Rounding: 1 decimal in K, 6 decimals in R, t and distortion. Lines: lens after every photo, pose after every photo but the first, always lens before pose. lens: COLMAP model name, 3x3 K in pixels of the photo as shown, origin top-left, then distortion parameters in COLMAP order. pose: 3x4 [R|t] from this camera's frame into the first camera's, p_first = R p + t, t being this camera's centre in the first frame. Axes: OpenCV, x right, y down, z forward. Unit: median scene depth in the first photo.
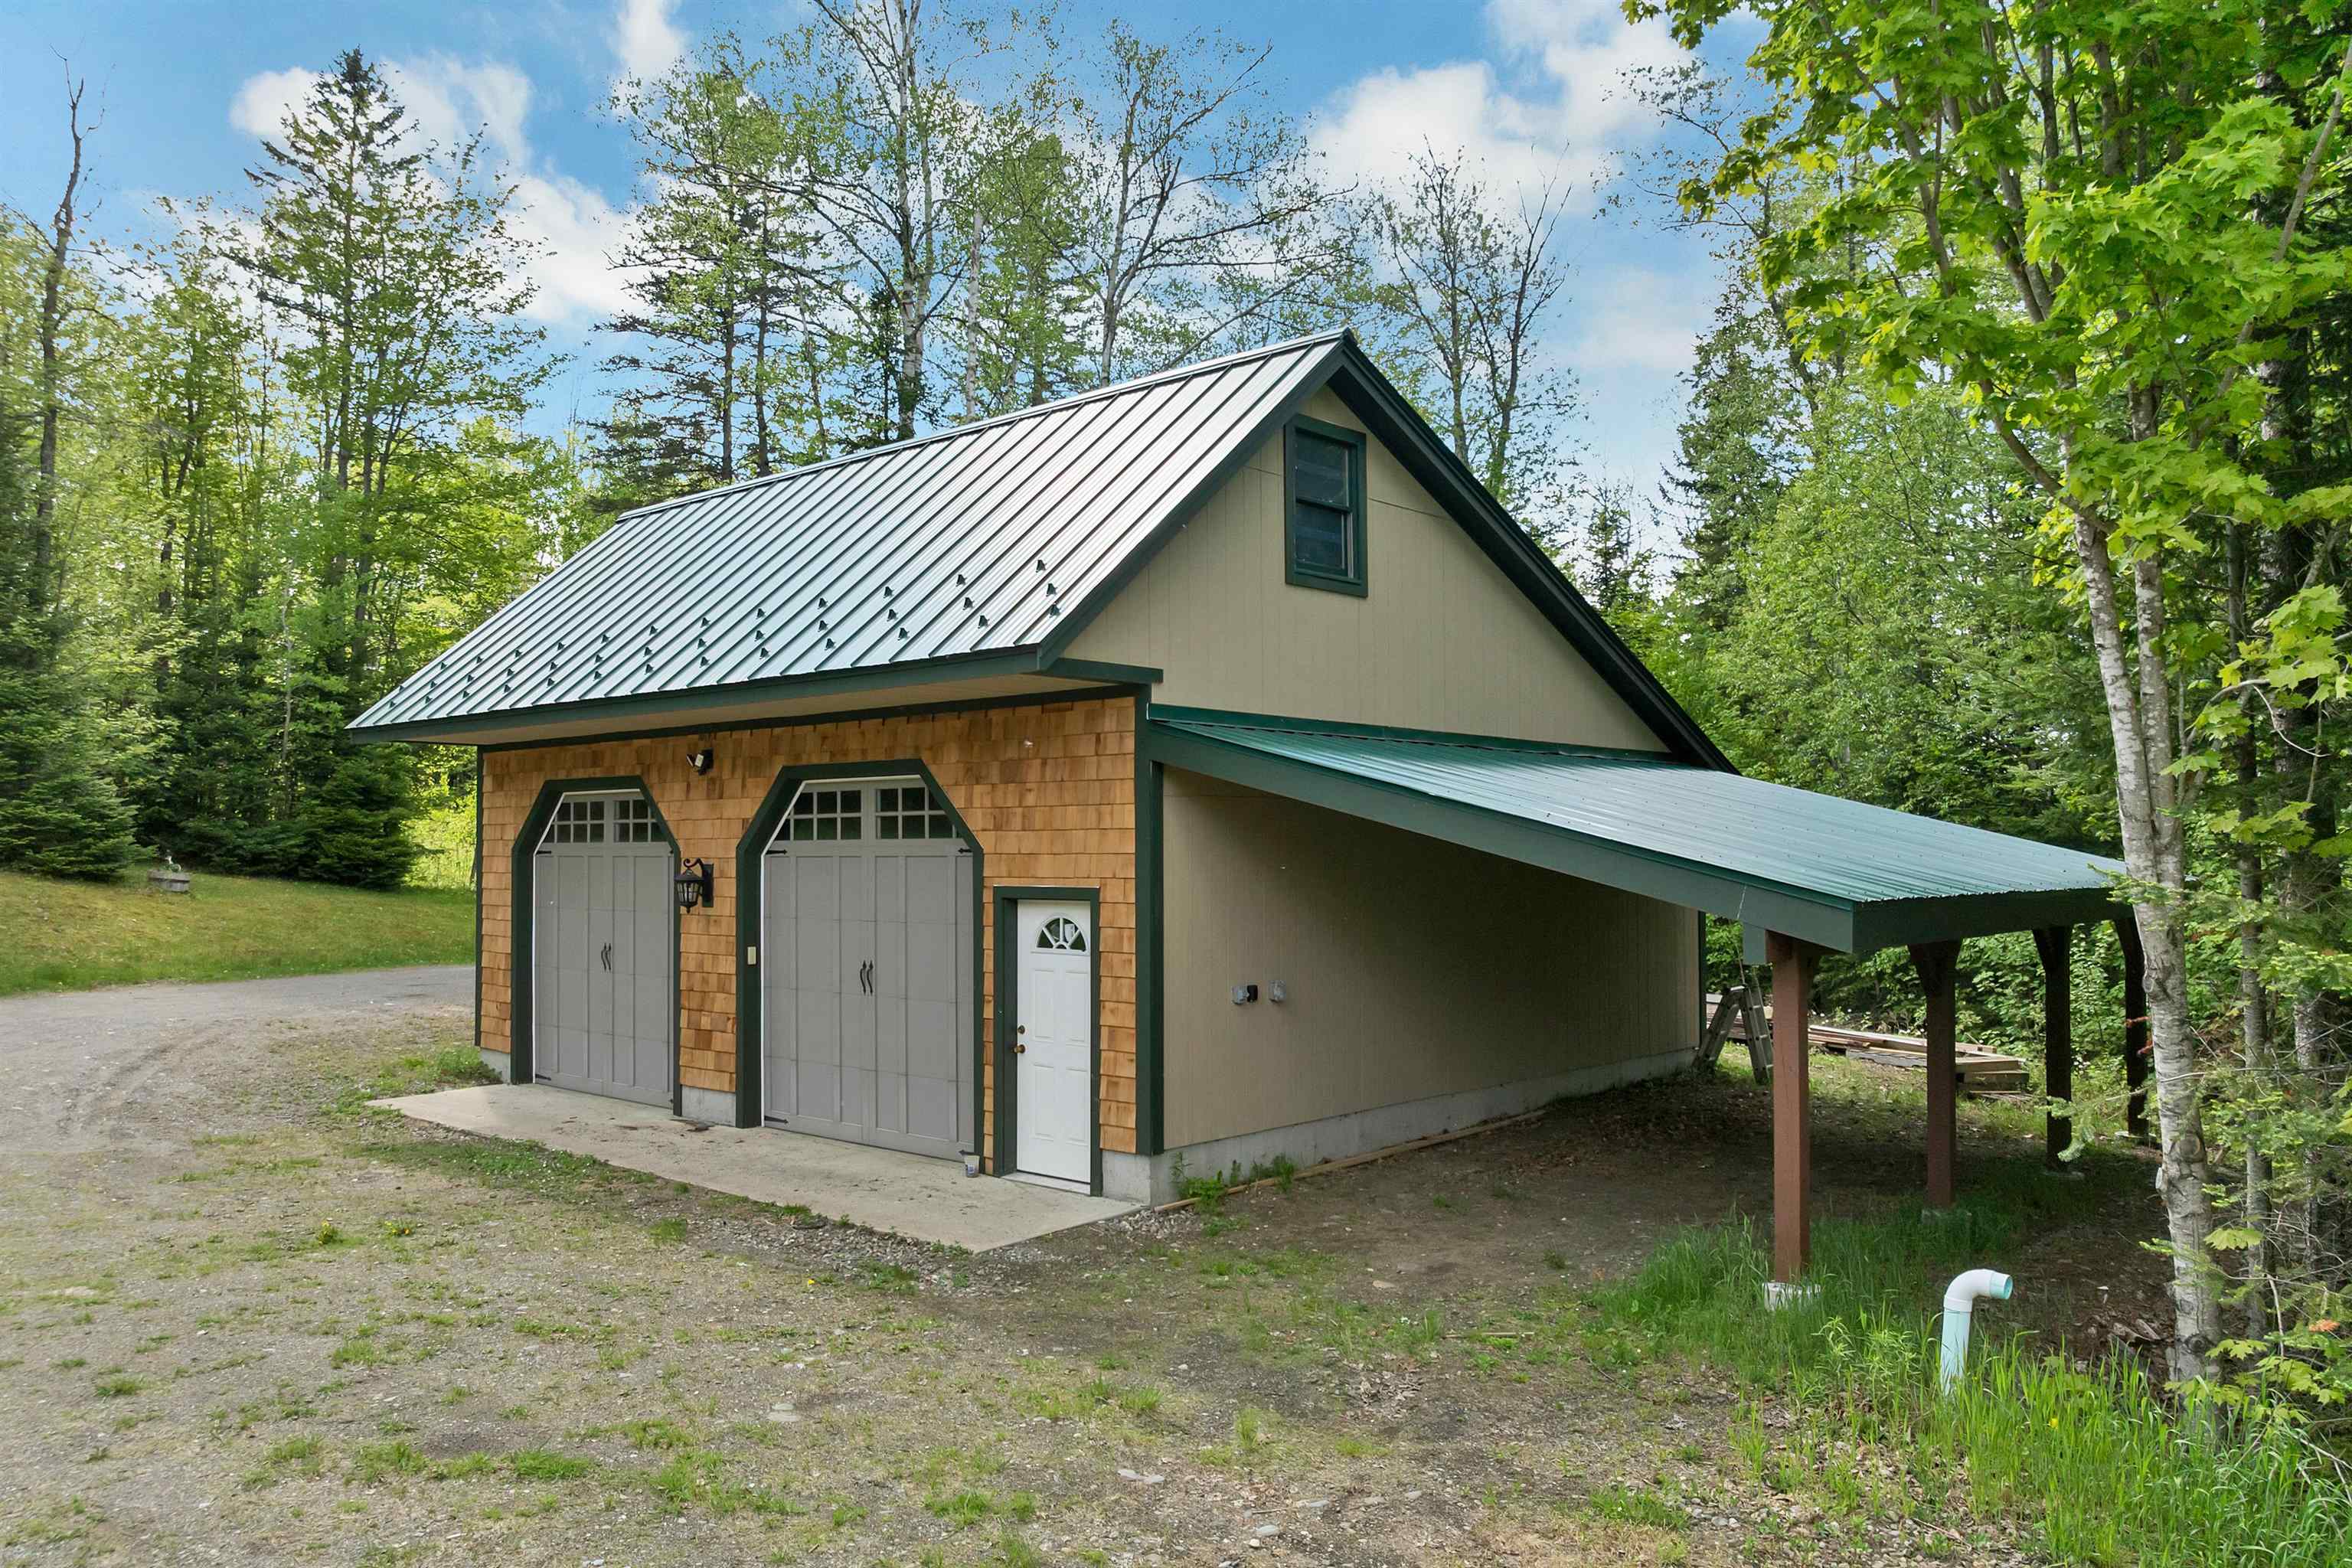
lens RADIAL K [[1687.5, 0, 1198.6], [0, 1687.5, 795.6], [0, 0, 1]] dist [-0.024566, -0.000825]
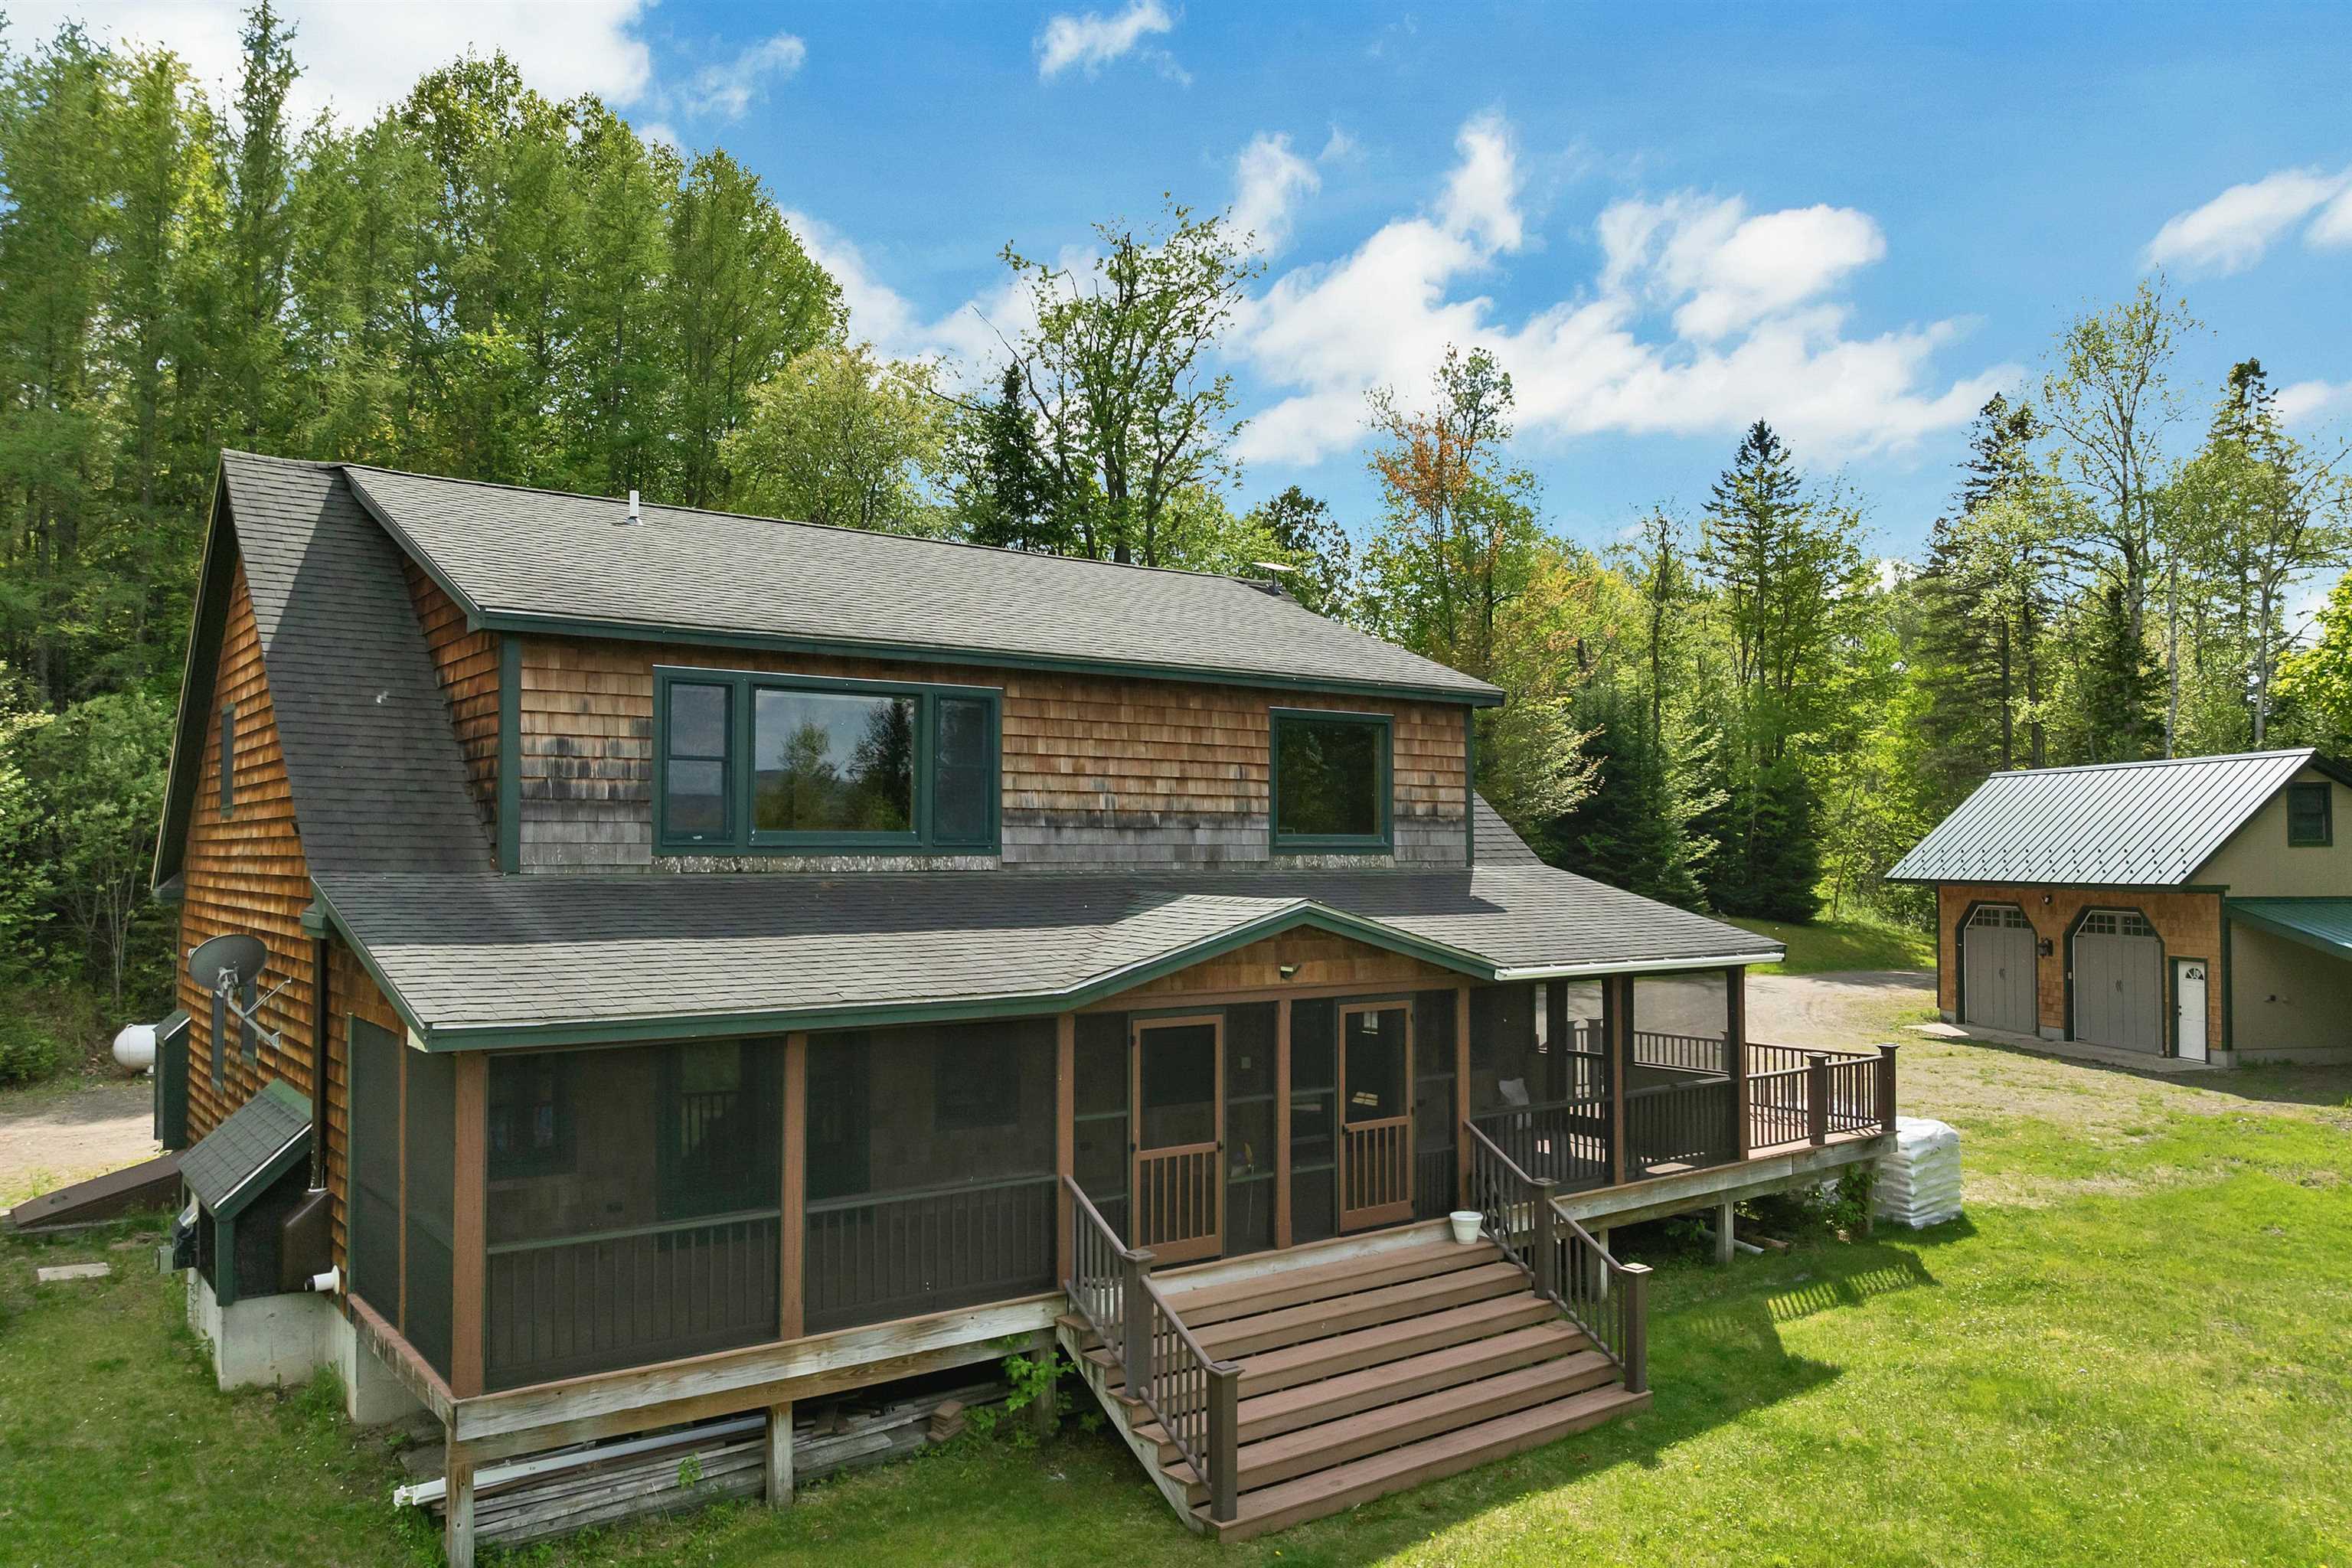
lens RADIAL K [[1687.5, 0, 1198.6], [0, 1687.5, 795.6], [0, 0, 1]] dist [-0.024566, -0.000825]
pose [[0.772517, -0.019029, -0.634708, 0.385877], [0.018262, 0.999803, -0.007749, -0.210830], [0.634731, -0.005605, 0.772713, -2.080391]]
